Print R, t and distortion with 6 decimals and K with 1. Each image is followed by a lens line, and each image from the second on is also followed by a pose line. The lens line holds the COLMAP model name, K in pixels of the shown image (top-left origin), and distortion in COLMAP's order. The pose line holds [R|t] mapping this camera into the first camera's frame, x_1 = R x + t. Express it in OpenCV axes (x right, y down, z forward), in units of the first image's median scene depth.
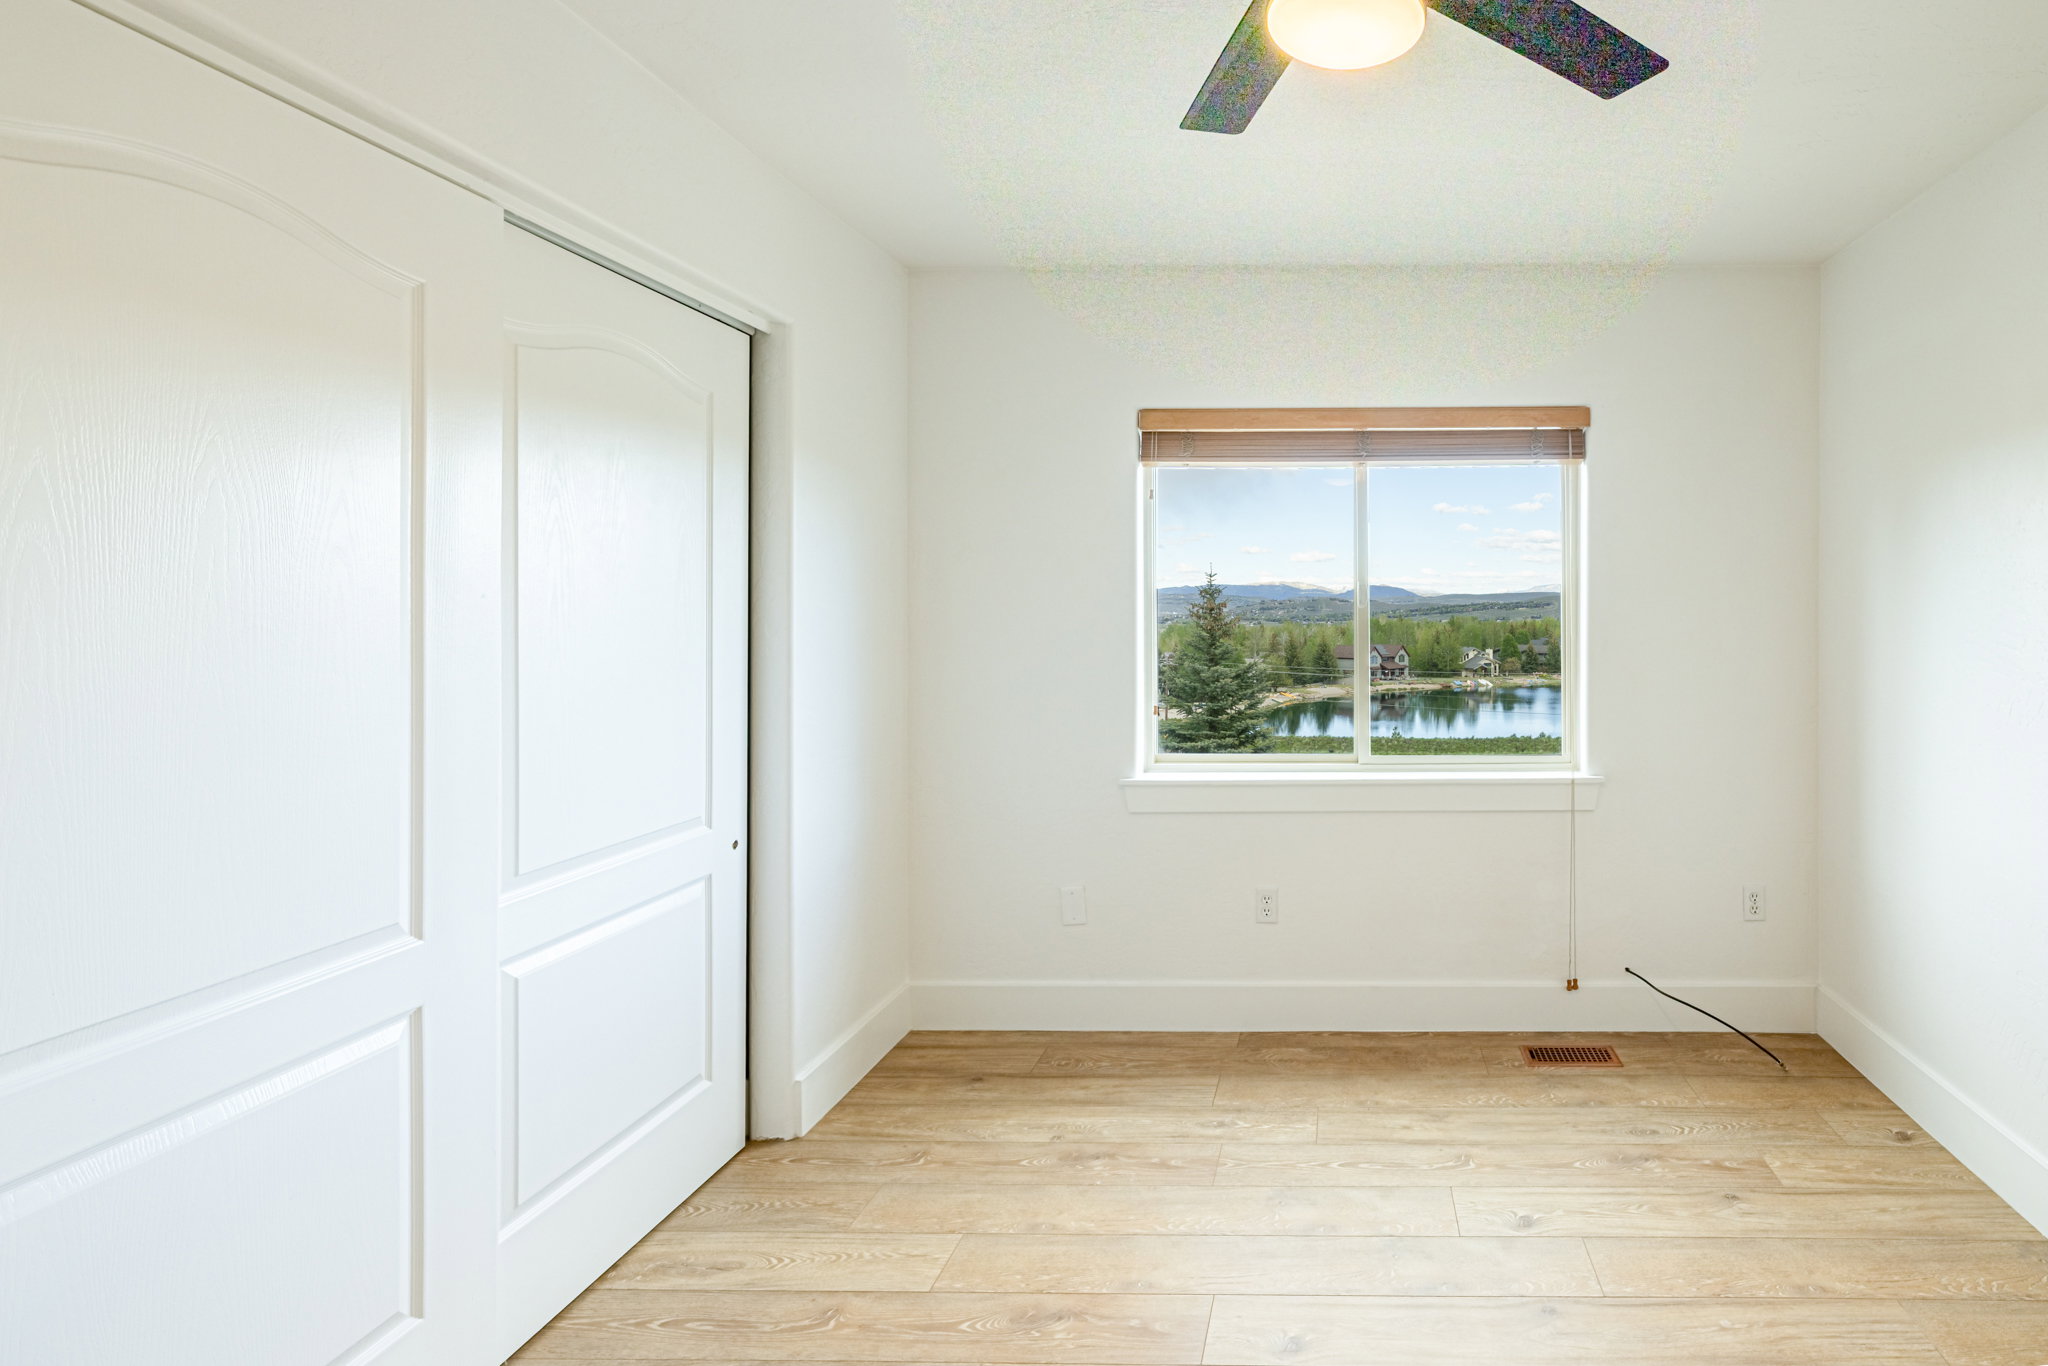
lens RADIAL K [[1060.9, 0, 1023.6], [0, 1060.9, 621.3], [0, 0, 1]] dist [-0.000293, 0.000206]
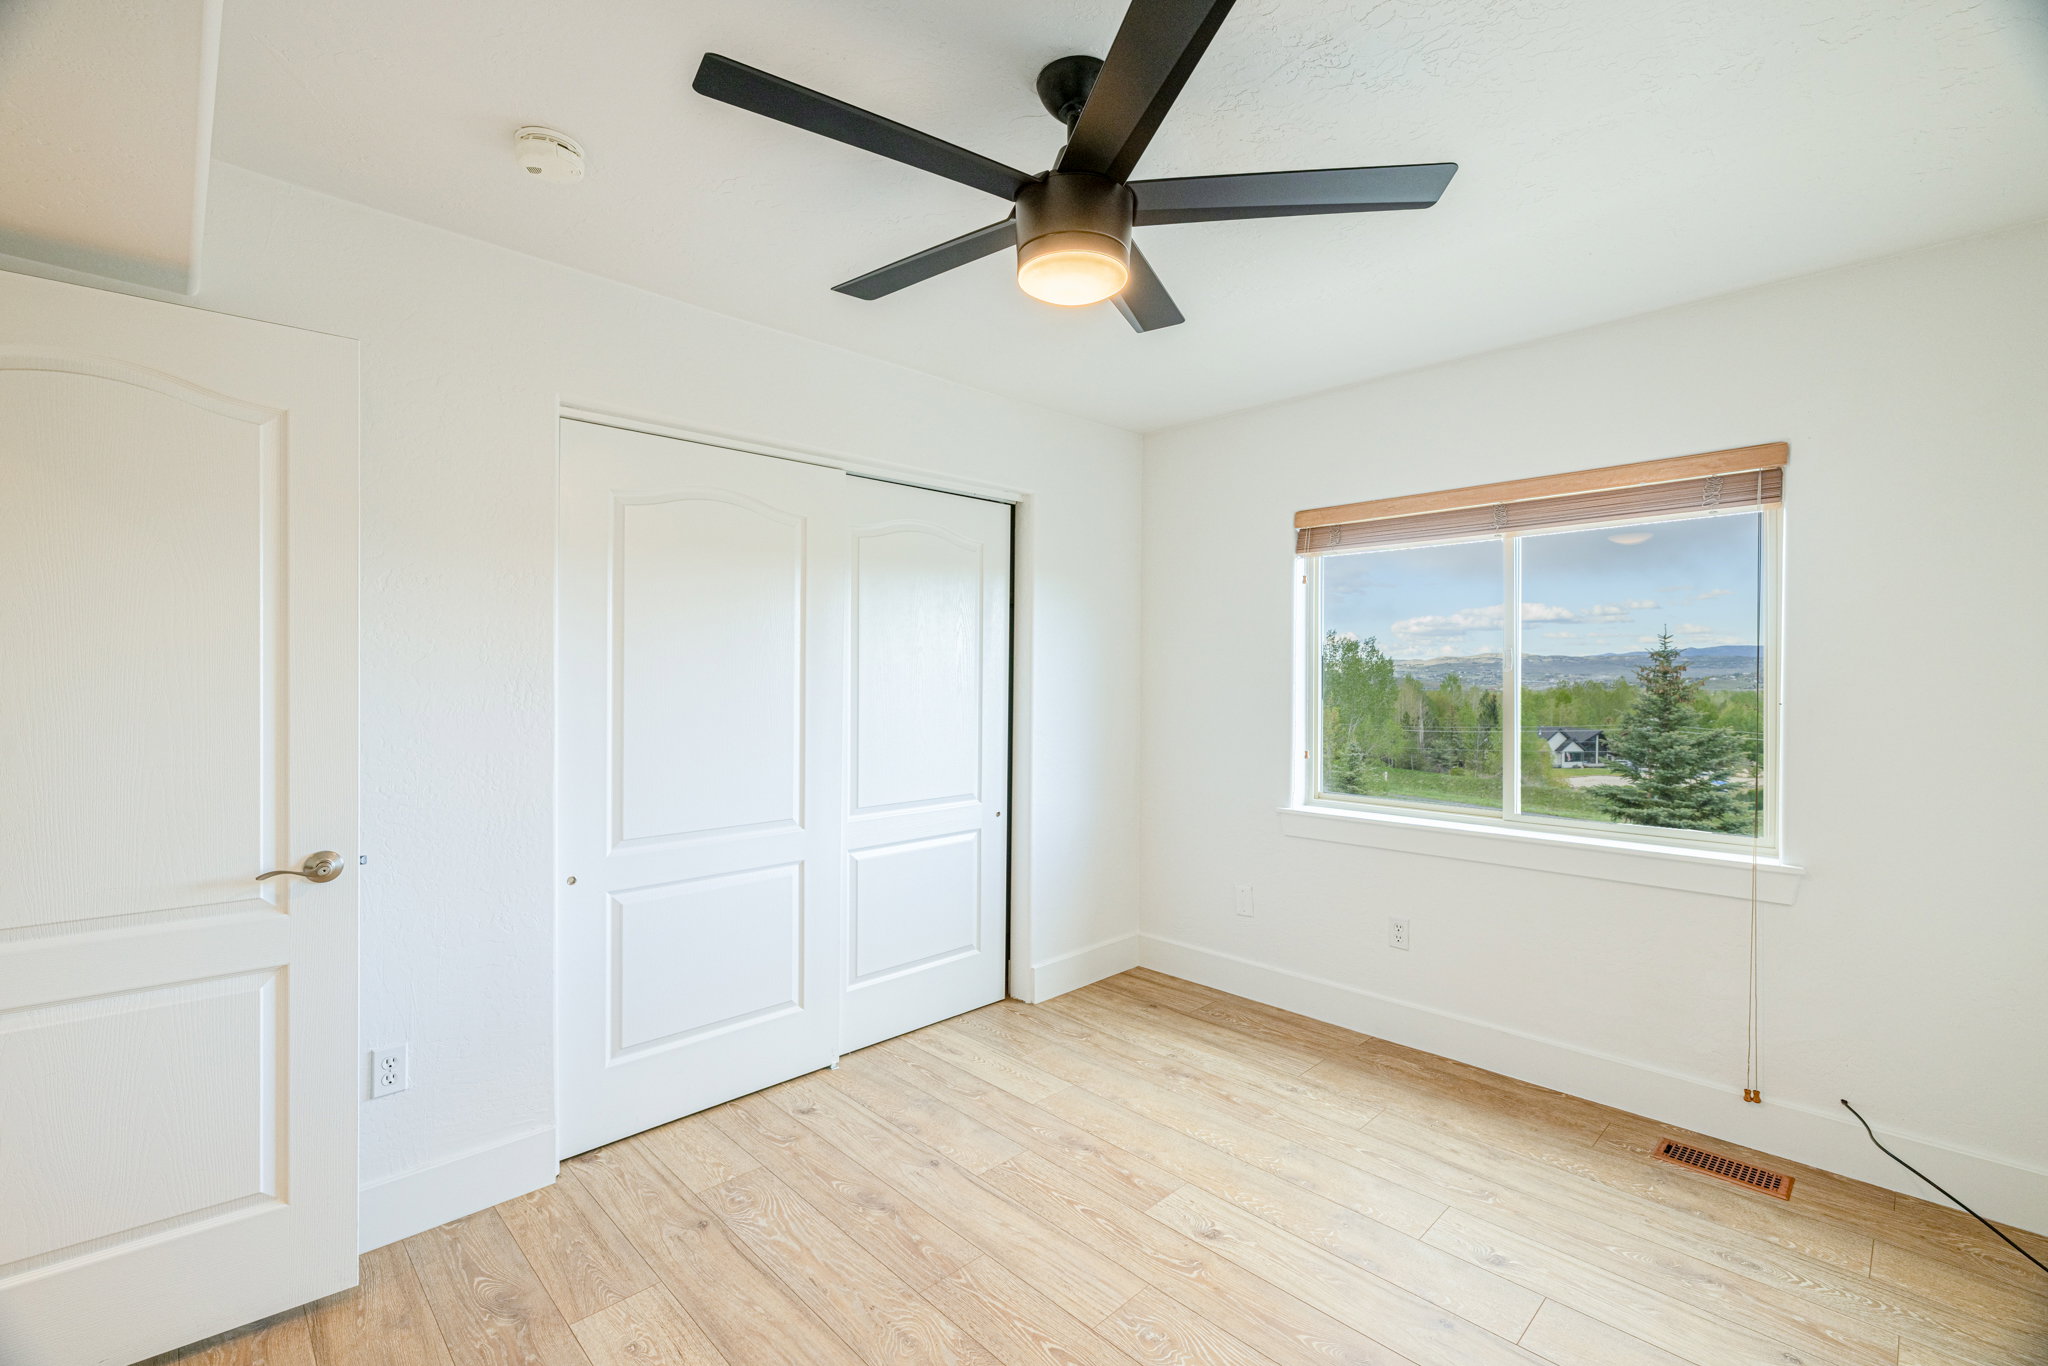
lens RADIAL K [[885.5, 0, 1021.2], [0, 885.5, 678.9], [0, 0, 1]] dist [0.000870, -0.000093]
pose [[0.704588, 0.006767, -0.709585, 0.655611], [-0.008669, 0.999962, 0.000929, -0.002343], [0.709564, 0.005497, 0.704620, 0.043395]]
